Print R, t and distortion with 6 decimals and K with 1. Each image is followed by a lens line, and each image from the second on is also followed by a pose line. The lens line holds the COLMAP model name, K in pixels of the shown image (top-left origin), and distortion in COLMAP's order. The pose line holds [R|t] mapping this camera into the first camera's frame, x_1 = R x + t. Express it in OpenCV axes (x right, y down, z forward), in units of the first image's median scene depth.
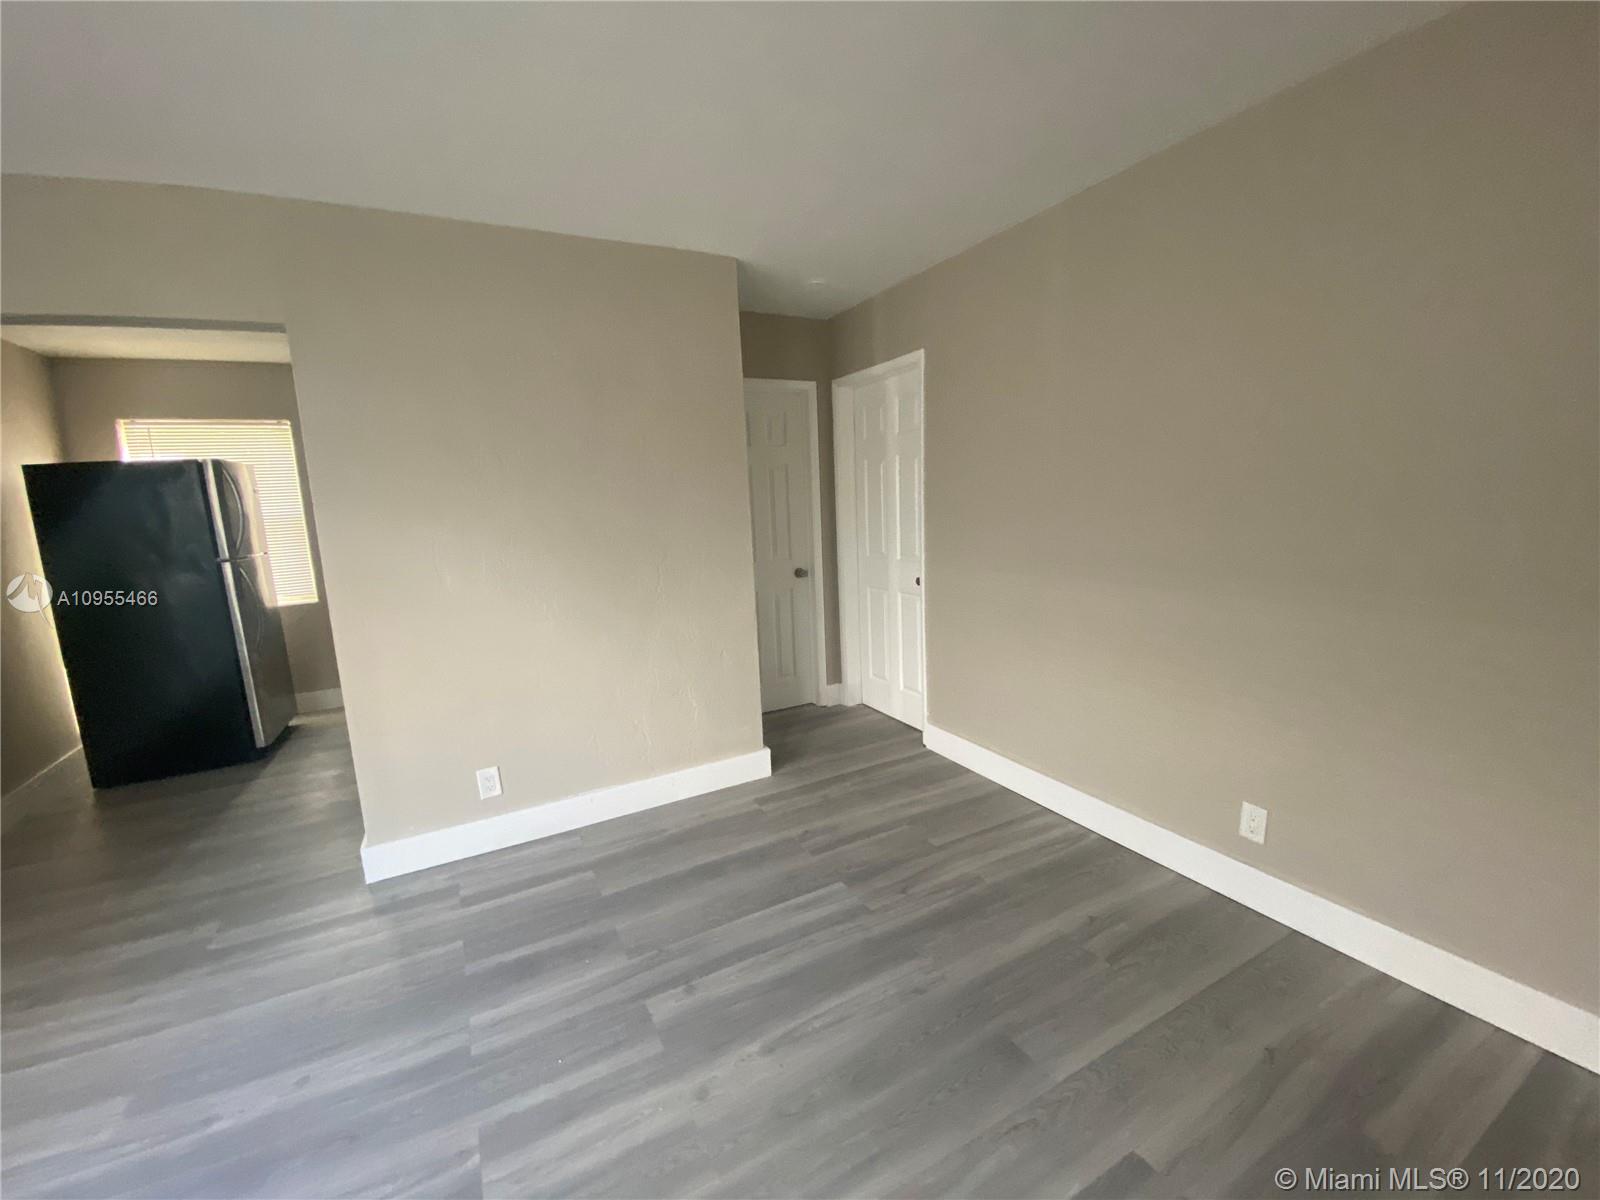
lens RADIAL K [[644.6, 0, 789.6], [0, 644.6, 587.6], [0, 0, 1]] dist [0.029901, -0.022596]
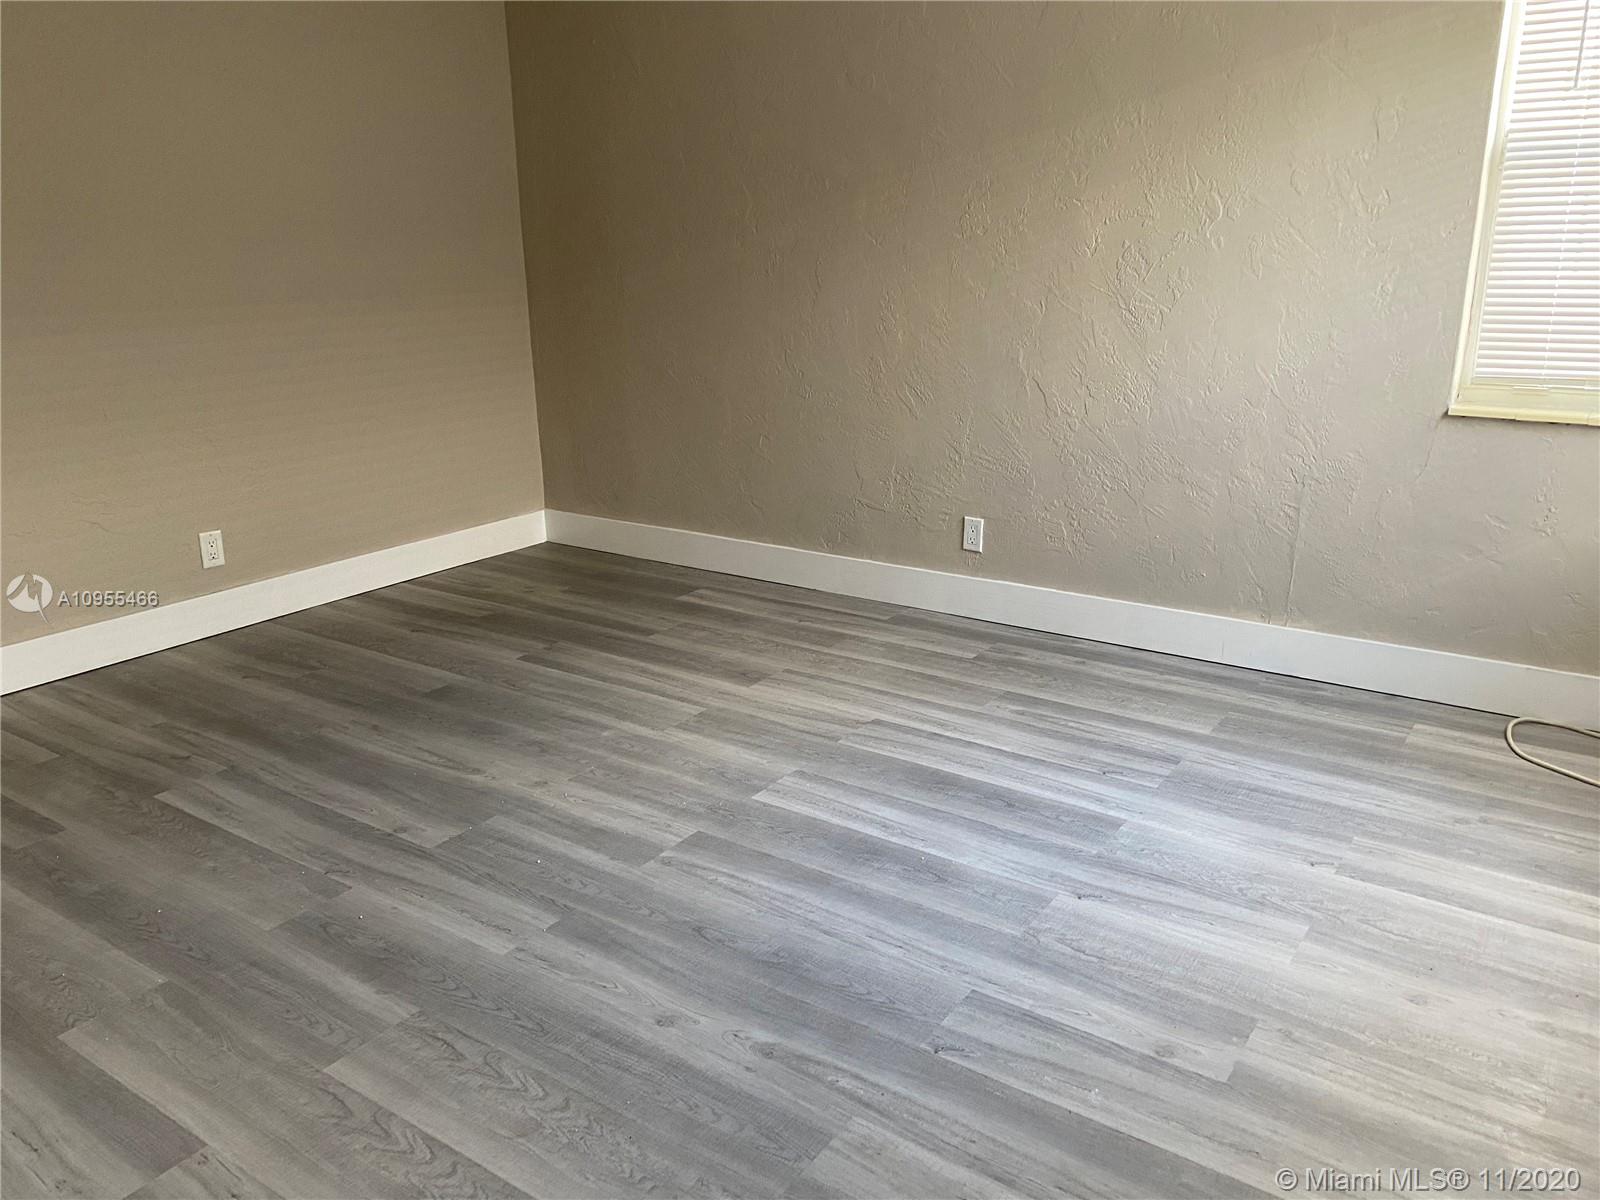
lens RADIAL K [[1205.6, 0, 800.0], [0, 1205.6, 600.0], [0, 0, 1]] dist [0.027636, -0.002836]
pose [[-0.457245, -0.202781, 0.865914, -1.621282], [0.165178, 0.937353, 0.306733, 0.001363], [-0.873867, 0.283282, -0.395105, 1.123936]]
